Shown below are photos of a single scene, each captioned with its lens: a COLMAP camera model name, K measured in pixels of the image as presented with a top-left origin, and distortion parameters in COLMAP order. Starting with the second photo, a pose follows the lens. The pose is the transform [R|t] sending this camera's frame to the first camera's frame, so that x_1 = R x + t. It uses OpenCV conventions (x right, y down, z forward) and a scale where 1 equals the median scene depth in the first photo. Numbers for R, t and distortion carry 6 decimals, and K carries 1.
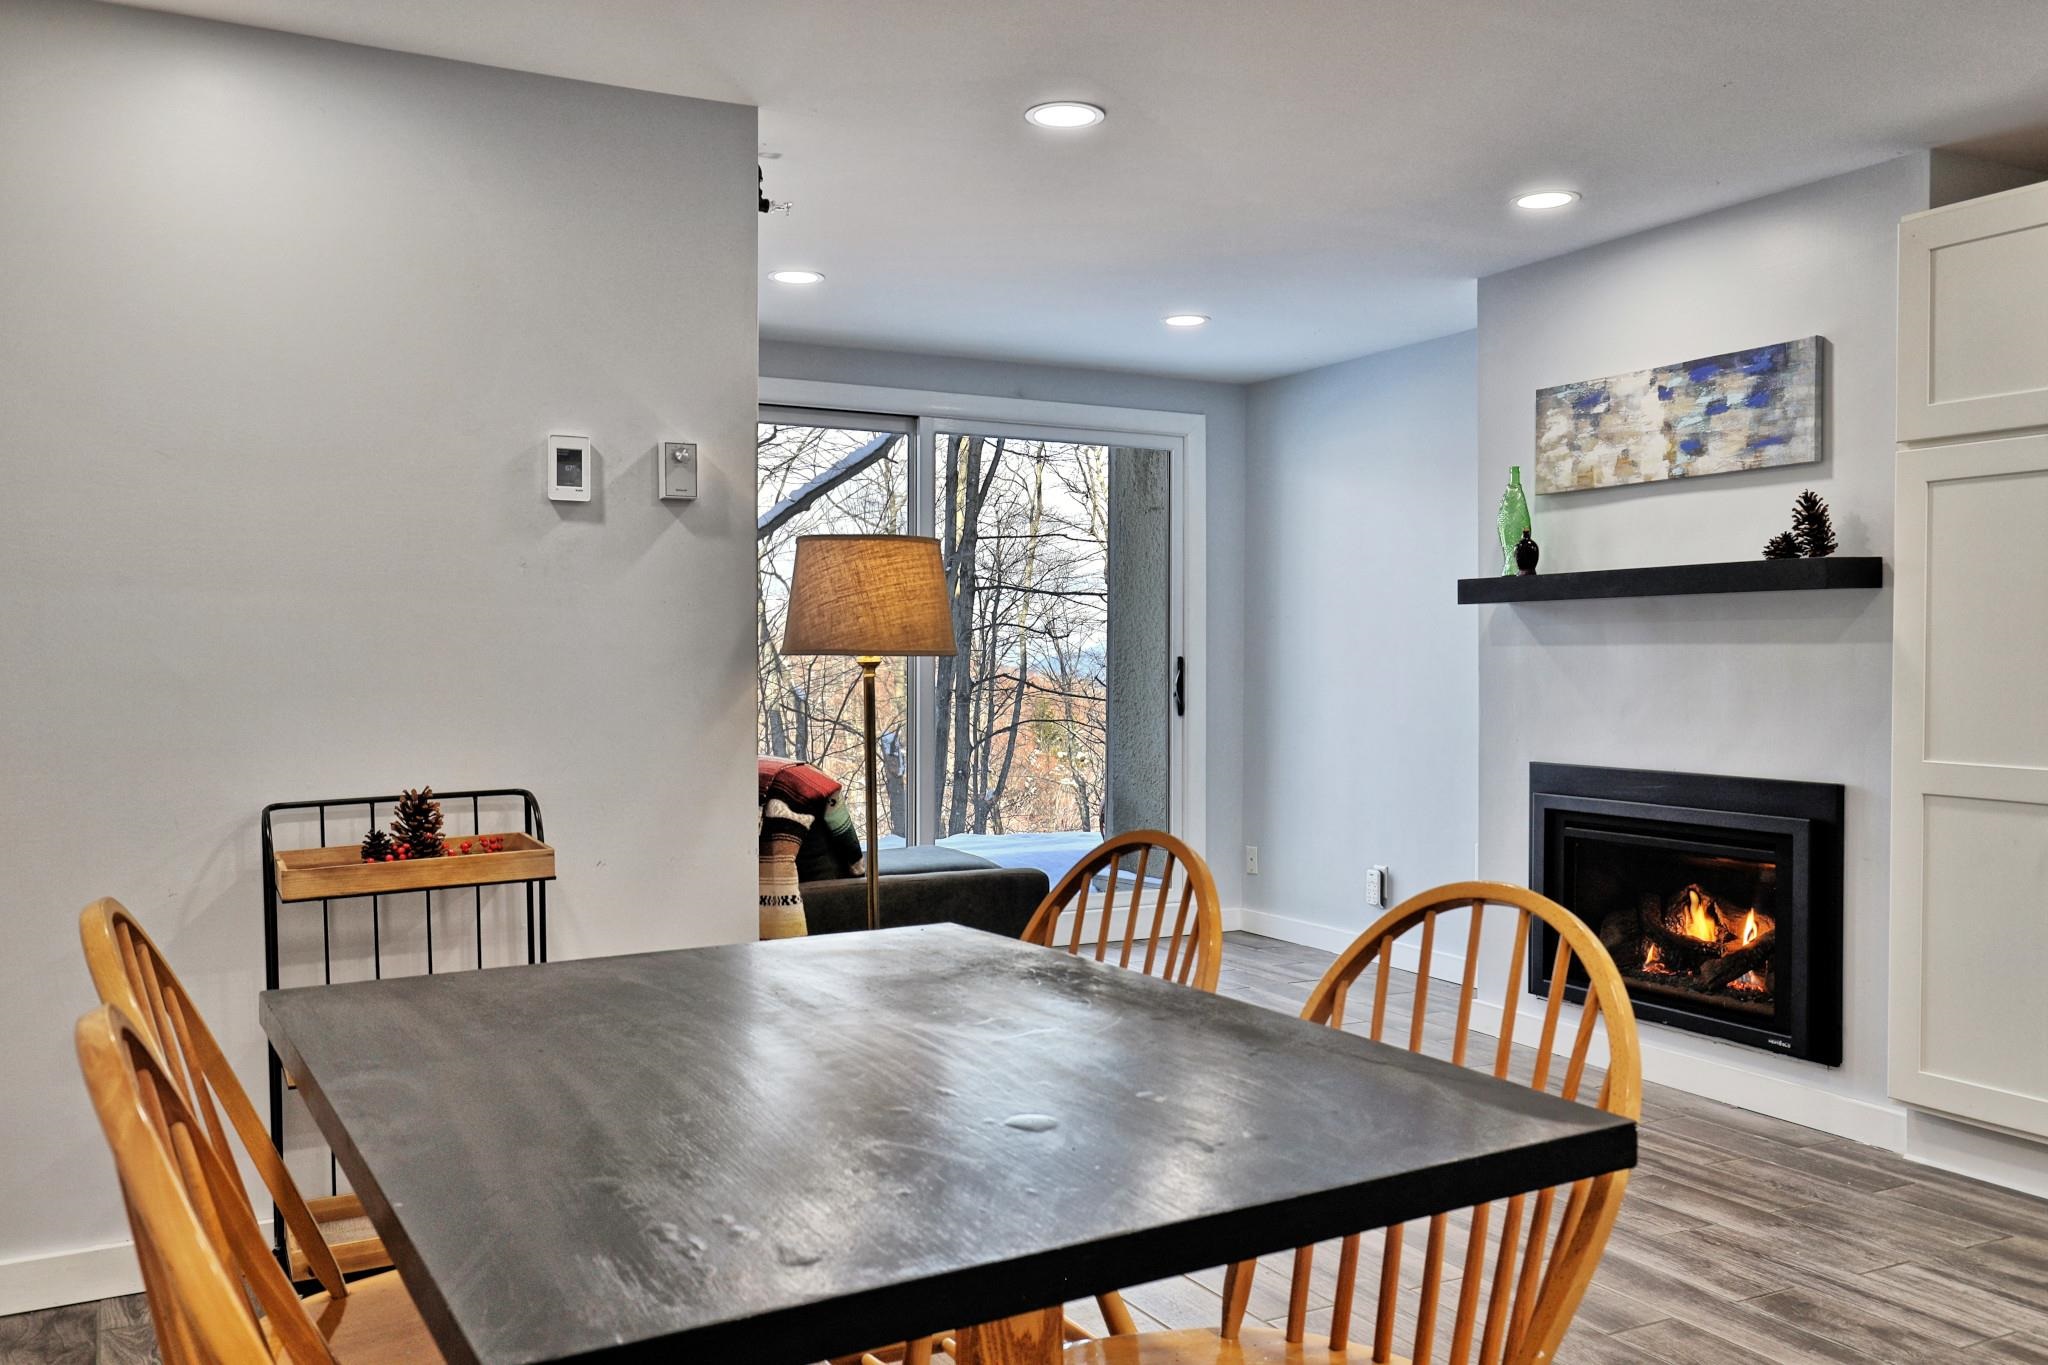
lens RADIAL K [[1658.7, 0, 1024.5], [0, 1658.7, 687.0], [0, 0, 1]] dist [-0.000200, 0.000816]
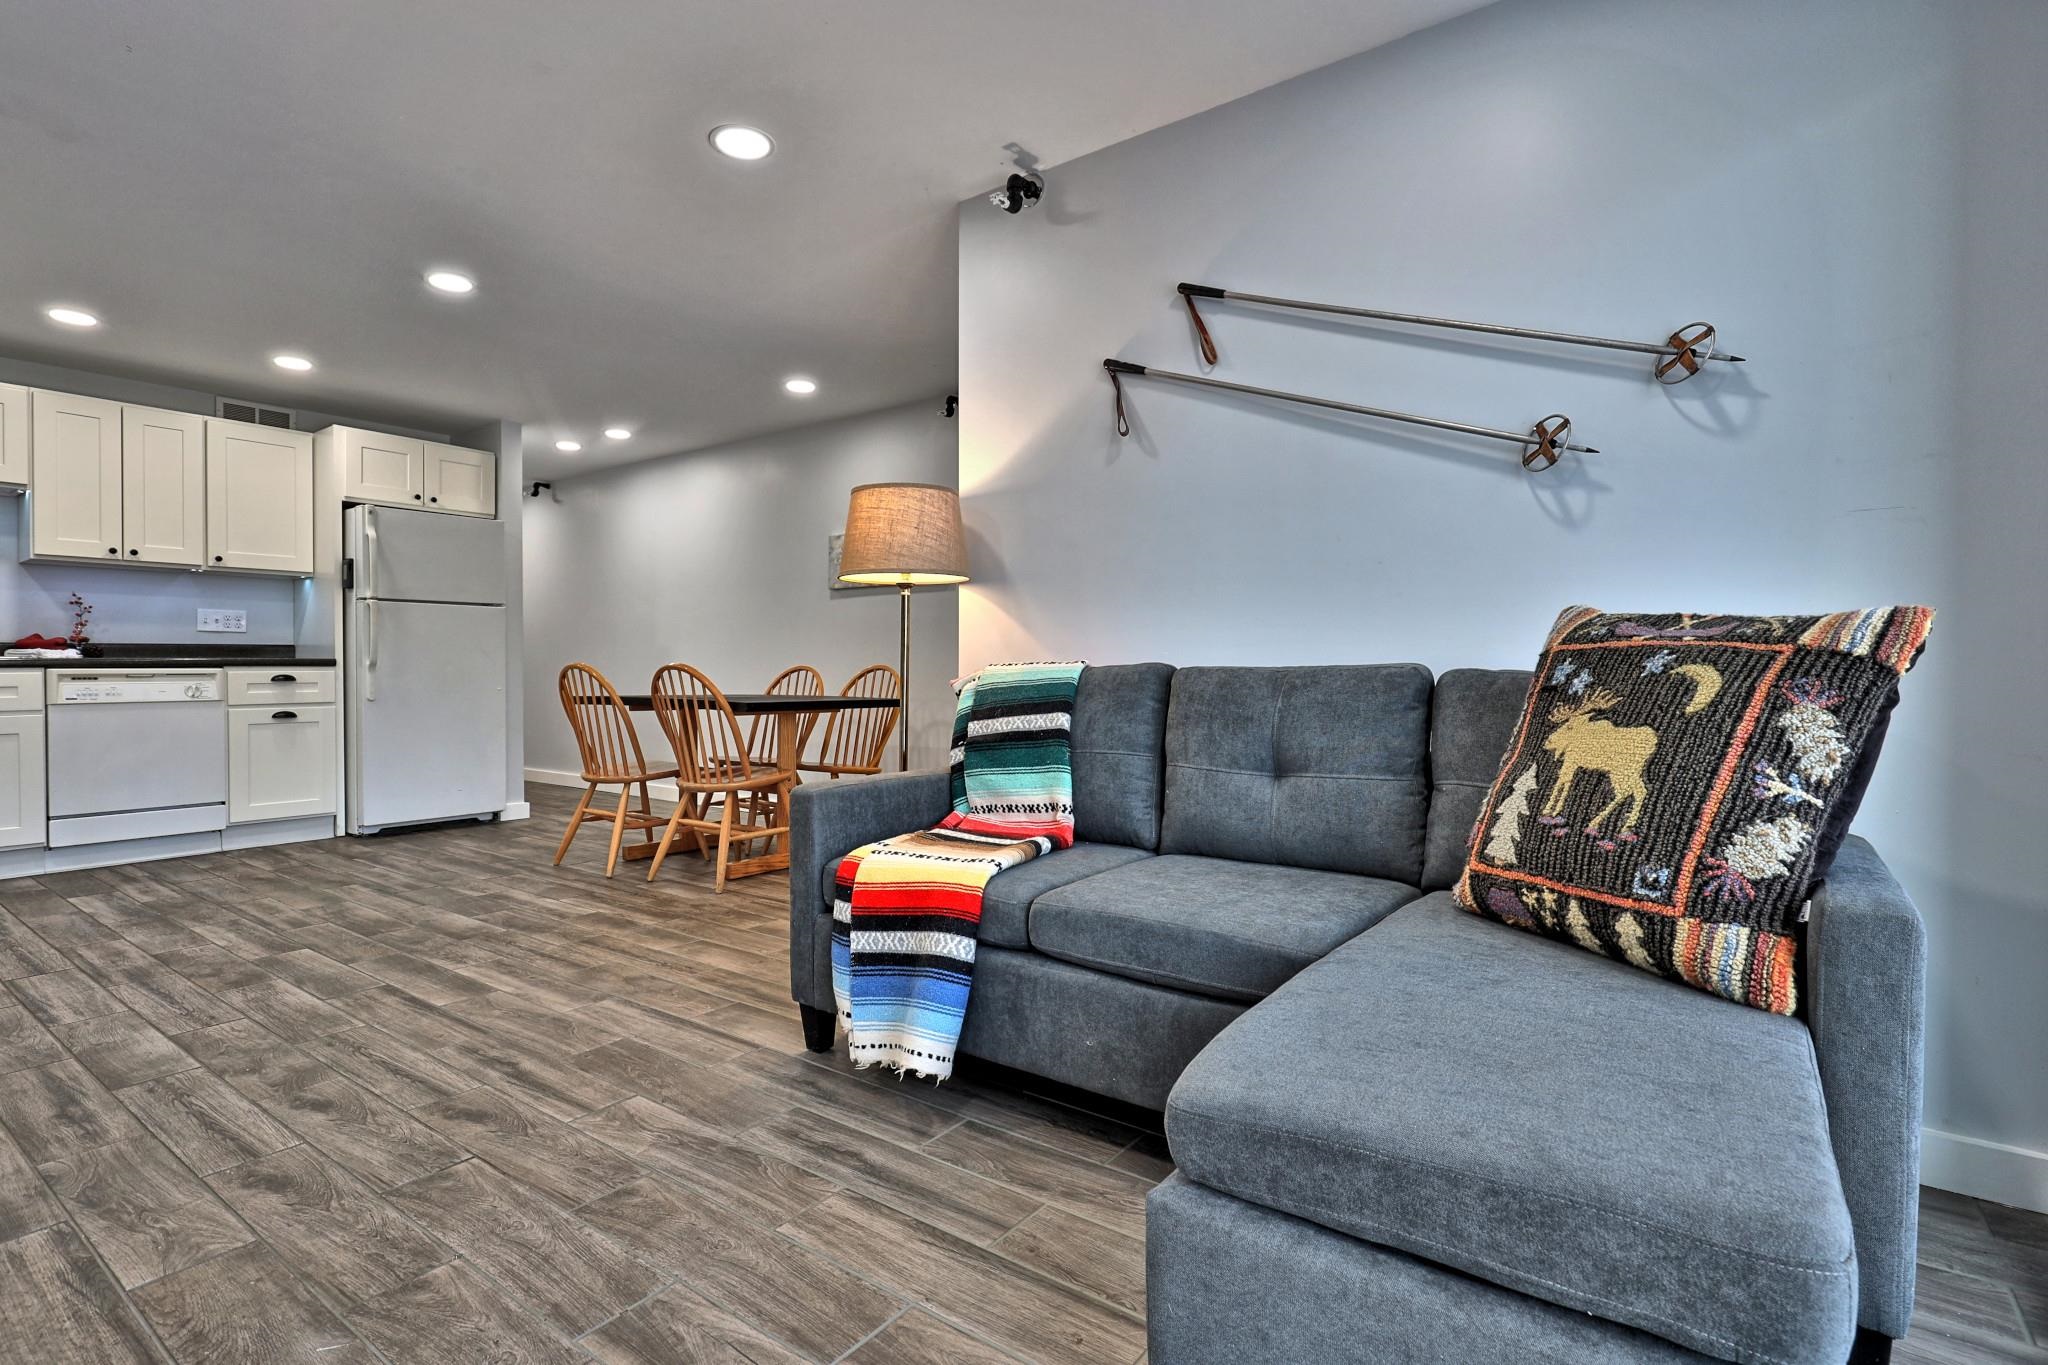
lens RADIAL K [[986.1, 0, 1030.6], [0, 986.1, 679.2], [0, 0, 1]] dist [-0.000868, -0.000233]
pose [[-0.904747, 0.003288, -0.425936, 0.124470], [-0.008063, 0.999659, 0.024844, 0.035981], [0.425872, 0.025911, -0.904412, 1.510718]]
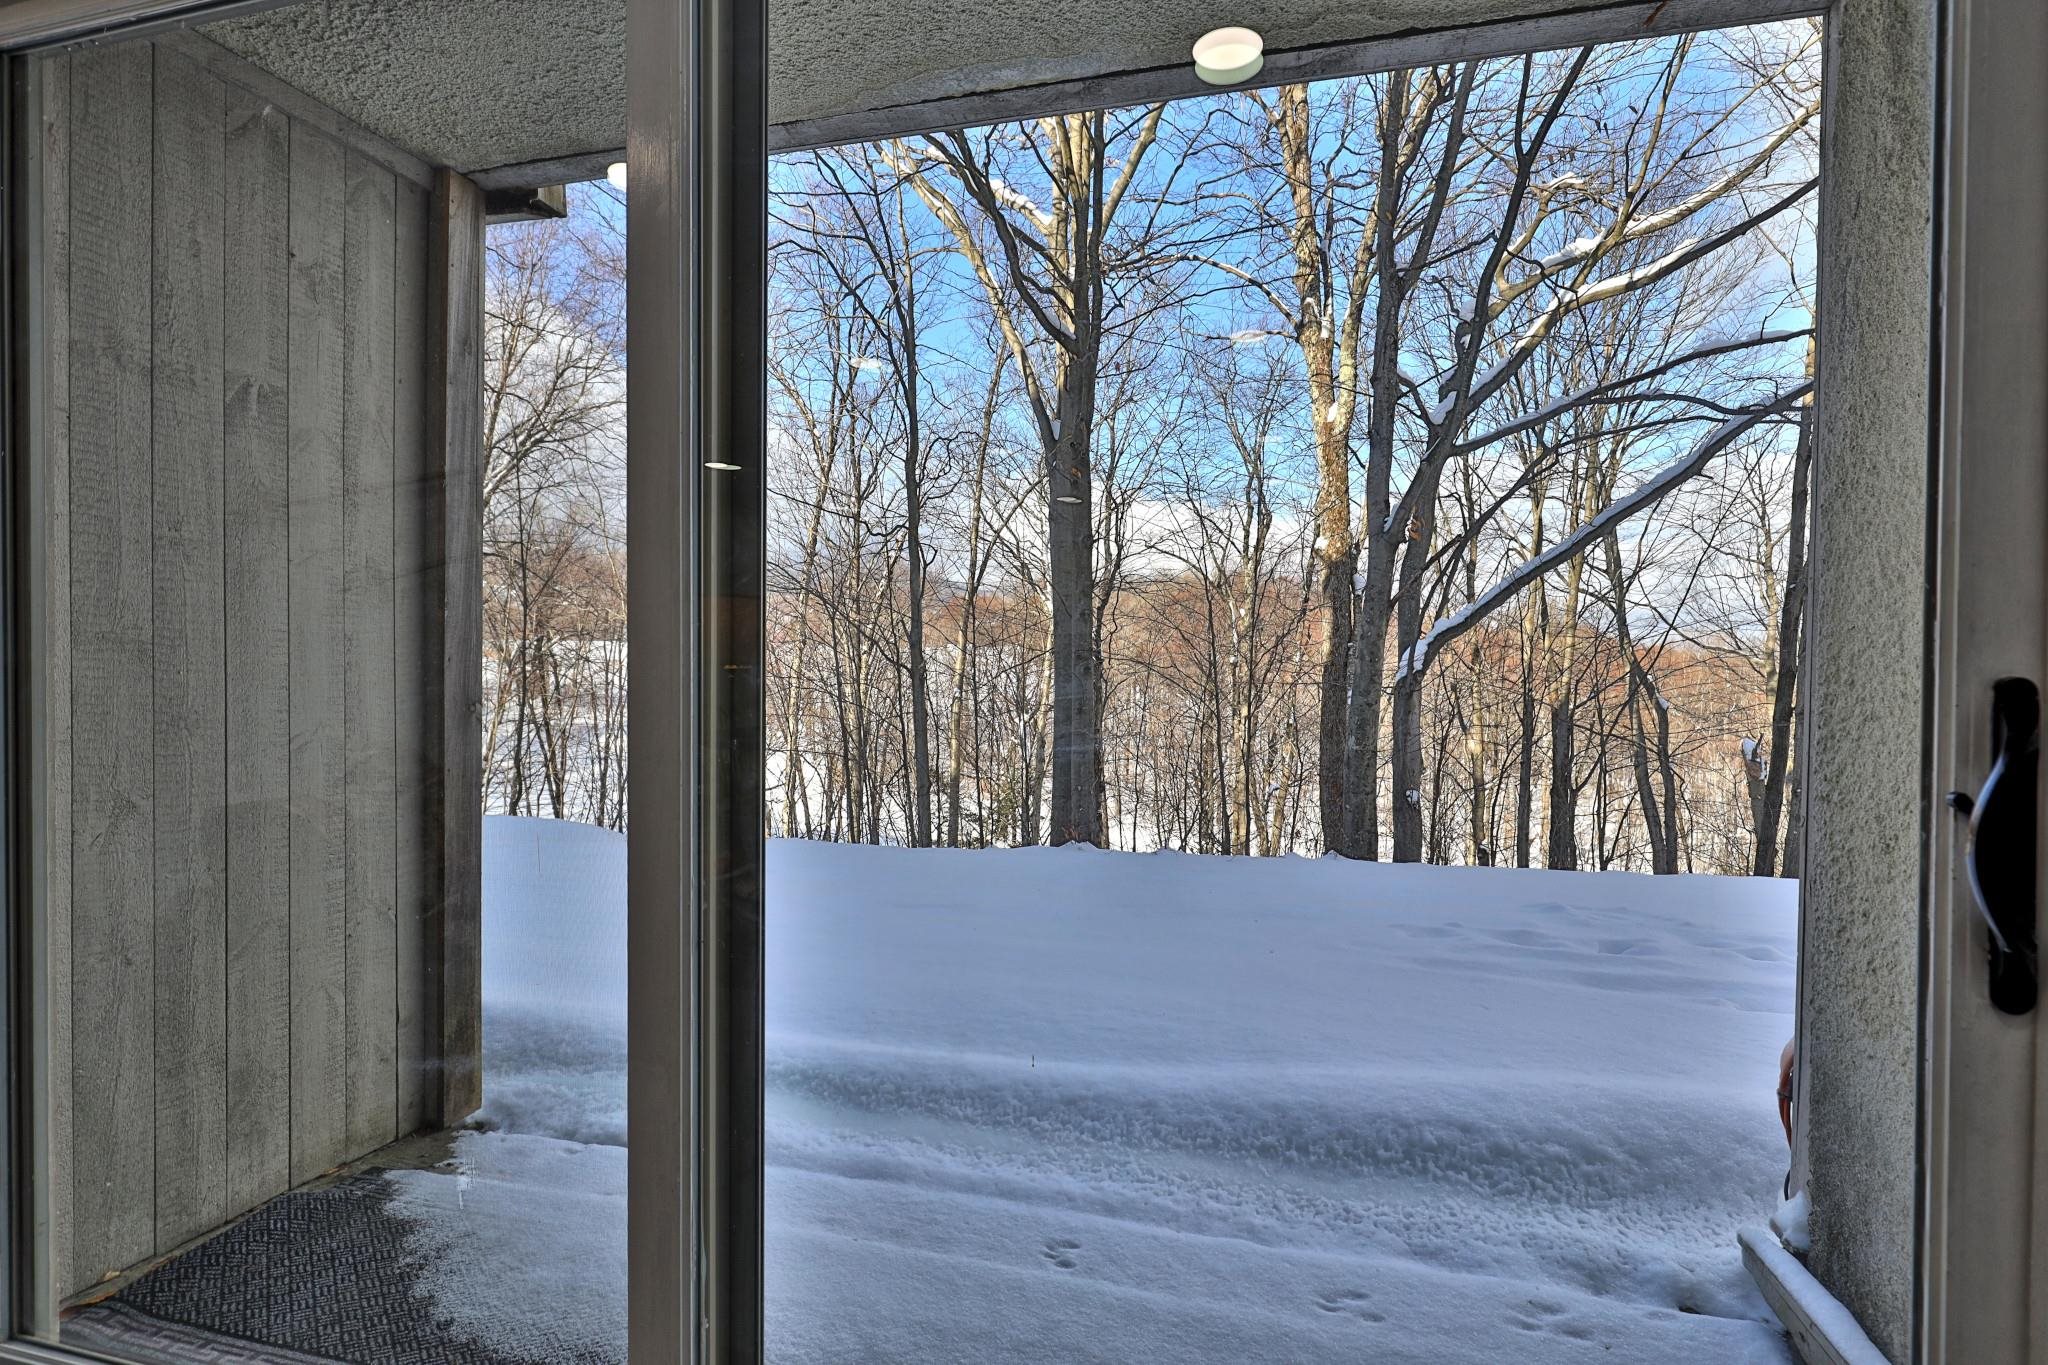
lens RADIAL K [[986.1, 0, 1030.6], [0, 986.1, 679.2], [0, 0, 1]] dist [-0.000868, -0.000233]
pose [[0.729776, 0.010620, -0.683604, 0.147041], [-0.016610, 0.999860, -0.002199, -0.027386], [0.683485, 0.012959, 0.729850, 1.400010]]
